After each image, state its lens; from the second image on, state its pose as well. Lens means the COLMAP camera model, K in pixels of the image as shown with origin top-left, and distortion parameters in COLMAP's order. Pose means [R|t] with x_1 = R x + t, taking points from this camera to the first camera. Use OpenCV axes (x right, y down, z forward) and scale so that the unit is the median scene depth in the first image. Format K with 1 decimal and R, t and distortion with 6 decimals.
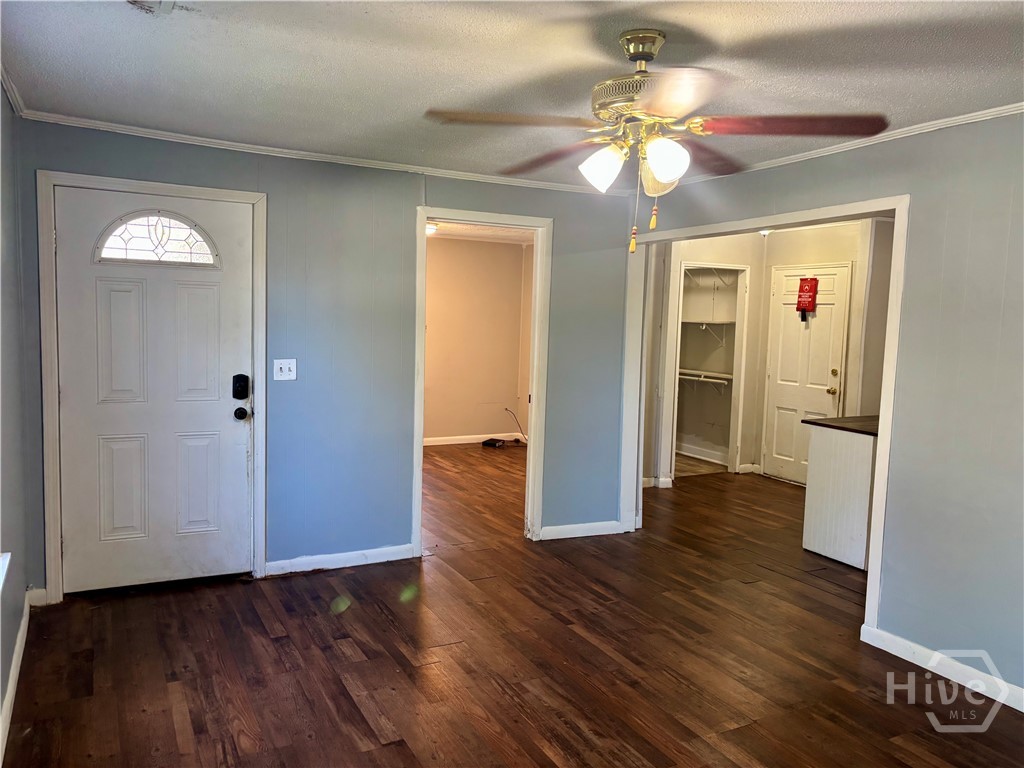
lens RADIAL K [[770.4, 0, 505.8], [0, 770.4, 382.6], [0, 0, 1]] dist [0.019027, -0.025669]
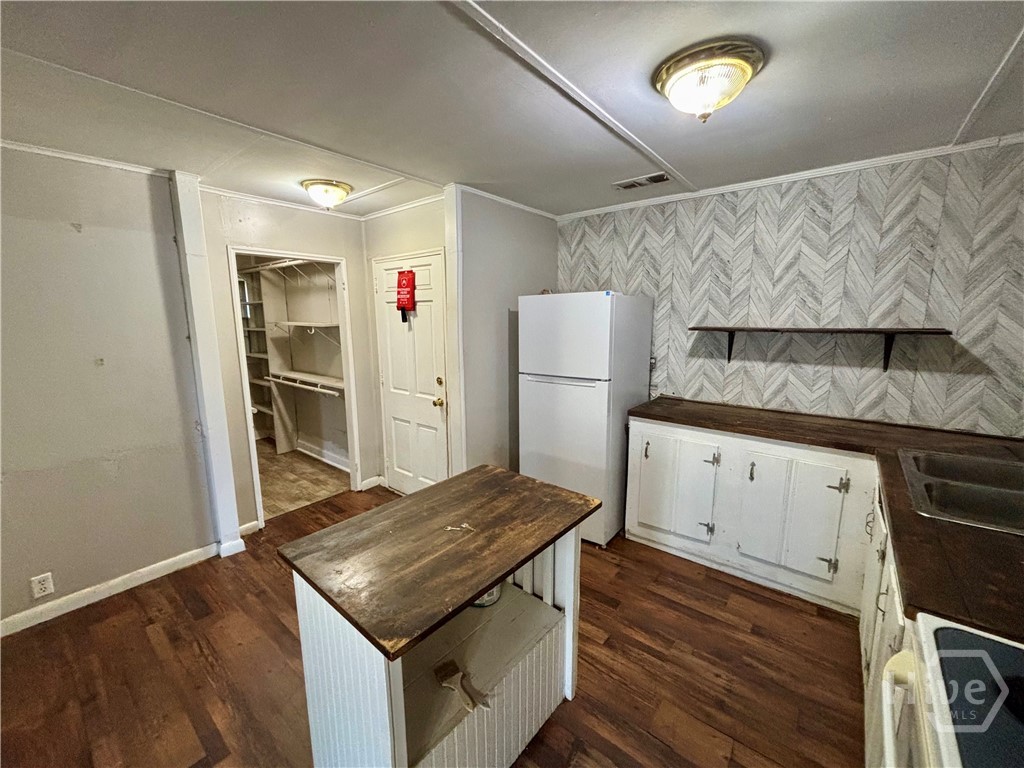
lens RADIAL K [[410.4, 0, 512.9], [0, 410.4, 383.0], [0, 0, 1]] dist [0.006666, -0.001713]
pose [[0.918044, -0.095647, 0.384768, 0.313956], [0.064407, 0.993552, 0.093308, -0.046842], [-0.391212, -0.060880, 0.918285, 0.529622]]
